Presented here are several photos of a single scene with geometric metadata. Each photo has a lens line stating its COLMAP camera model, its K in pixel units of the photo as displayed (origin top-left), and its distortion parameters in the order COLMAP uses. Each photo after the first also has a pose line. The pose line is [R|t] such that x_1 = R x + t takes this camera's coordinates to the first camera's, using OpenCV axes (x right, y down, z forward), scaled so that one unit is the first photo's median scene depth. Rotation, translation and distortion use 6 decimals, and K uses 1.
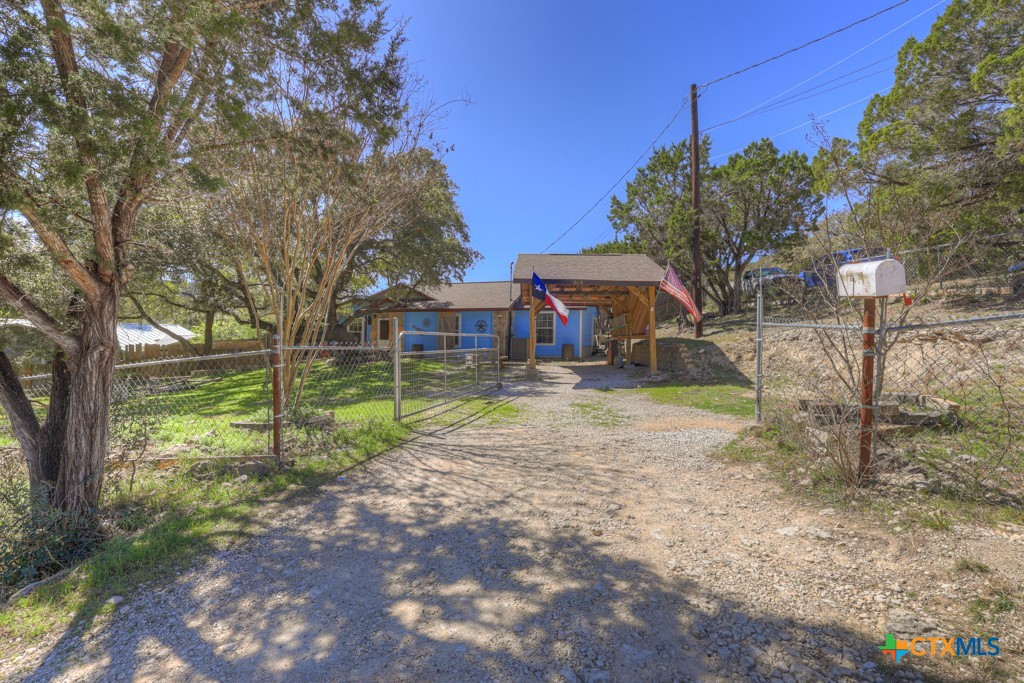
lens RADIAL K [[438.7, 0, 504.1], [0, 438.7, 331.9], [0, 0, 1]] dist [-0.039581, 0.015331]
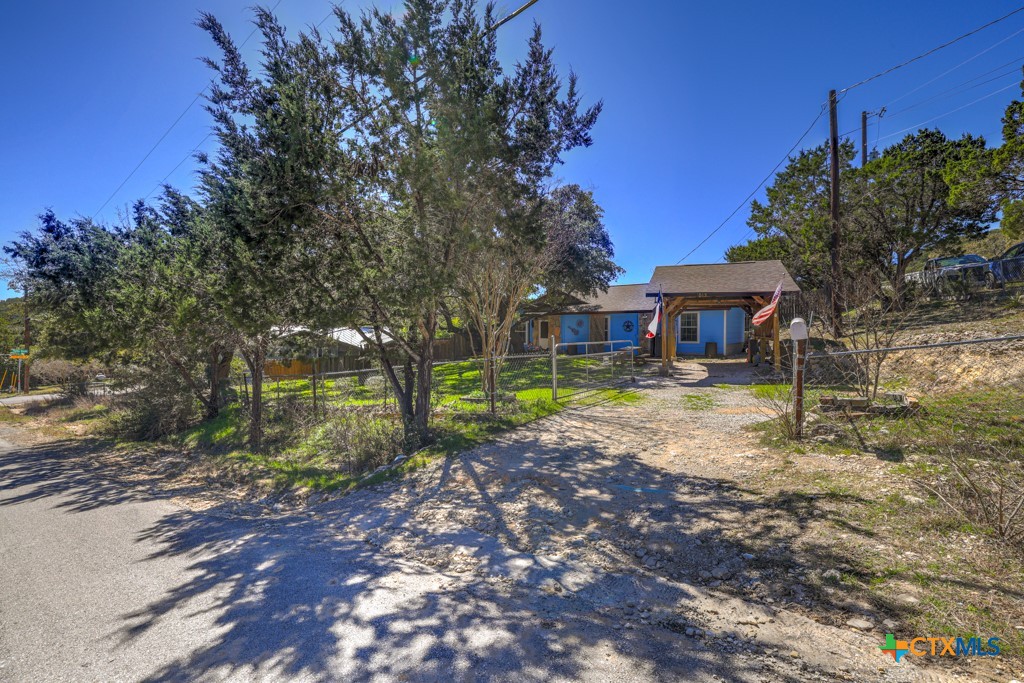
lens RADIAL K [[438.7, 0, 504.1], [0, 438.7, 331.9], [0, 0, 1]] dist [-0.039581, 0.015331]
pose [[0.936928, -0.010244, -0.349372, 0.060062], [0.016739, 0.999739, 0.015575, -0.030554], [0.349121, -0.020441, 0.936855, -0.228605]]
